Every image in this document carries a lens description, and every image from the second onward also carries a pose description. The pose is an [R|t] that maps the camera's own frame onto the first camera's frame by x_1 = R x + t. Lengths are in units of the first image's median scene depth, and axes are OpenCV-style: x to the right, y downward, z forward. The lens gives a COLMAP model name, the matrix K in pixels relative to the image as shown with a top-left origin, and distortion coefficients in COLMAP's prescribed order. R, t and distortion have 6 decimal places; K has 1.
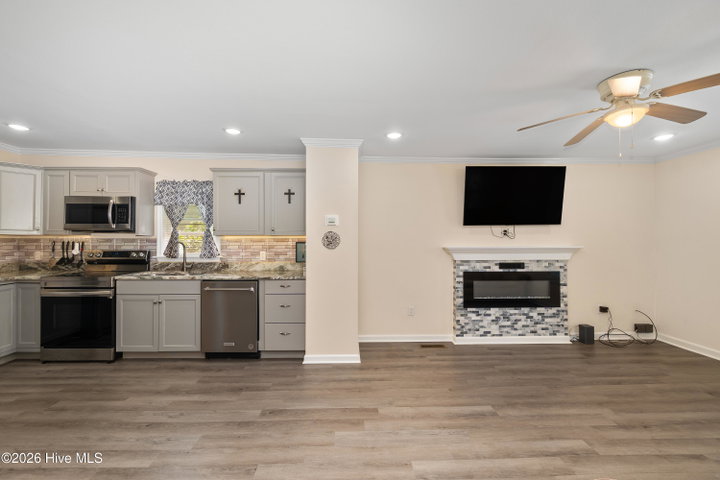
lens RADIAL K [[309.7, 0, 356.6], [0, 309.7, 236.6], [0, 0, 1]] dist [-0.008201, 0.002921]
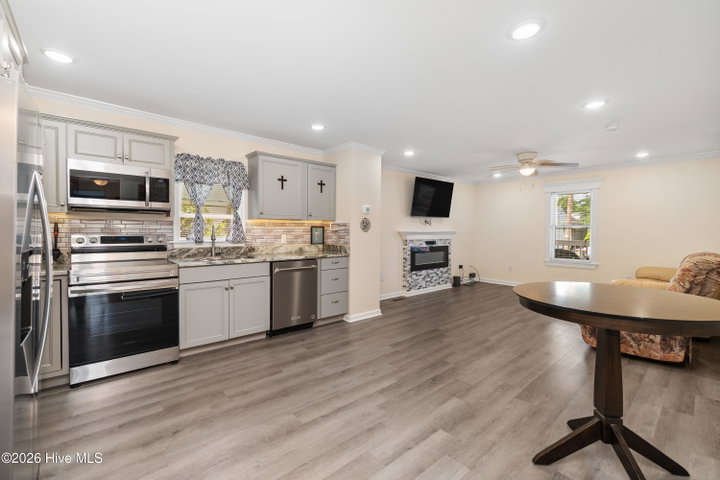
lens RADIAL K [[309.7, 0, 356.6], [0, 309.7, 237.3], [0, 0, 1]] dist [-0.008201, 0.002921]
pose [[0.775428, -0.012083, 0.631320, -0.814078], [-0.011832, 0.999363, 0.033659, 0.017969], [-0.631325, -0.033569, 0.774792, 0.016753]]
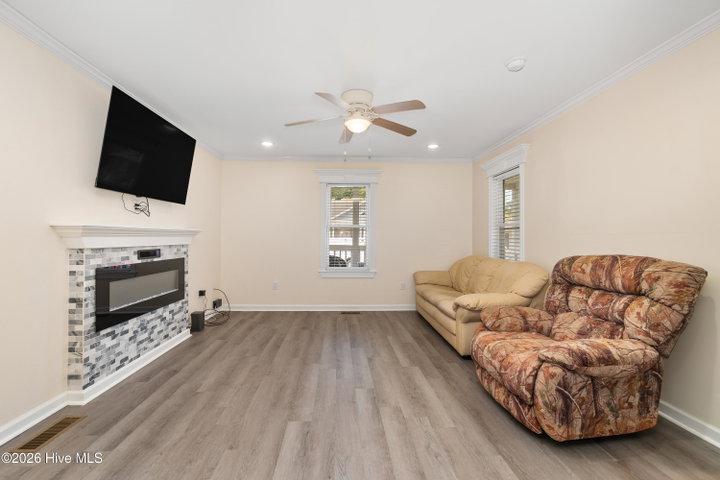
lens RADIAL K [[309.7, 0, 355.3], [0, 309.7, 236.3], [0, 0, 1]] dist [-0.008201, 0.002921]
pose [[-0.019329, 0.005789, 0.999796, -0.232618], [-0.020612, 0.999768, -0.006187, 0.049824], [-0.999601, -0.020728, -0.019205, 0.553774]]
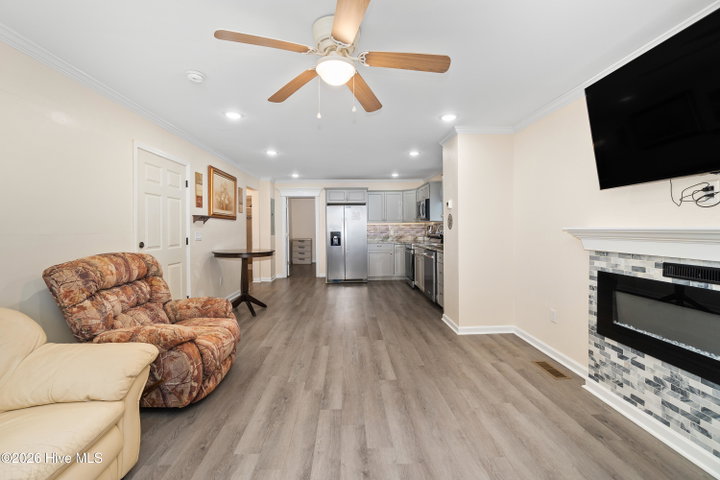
lens RADIAL K [[309.7, 0, 353.6], [0, 309.7, 230.7], [0, 0, 1]] dist [-0.008201, 0.002921]
pose [[-0.009474, 0.006527, -0.999934, 0.945657], [0.017505, 0.999827, 0.006361, 0.028164], [0.999802, -0.017444, -0.009587, 0.567743]]
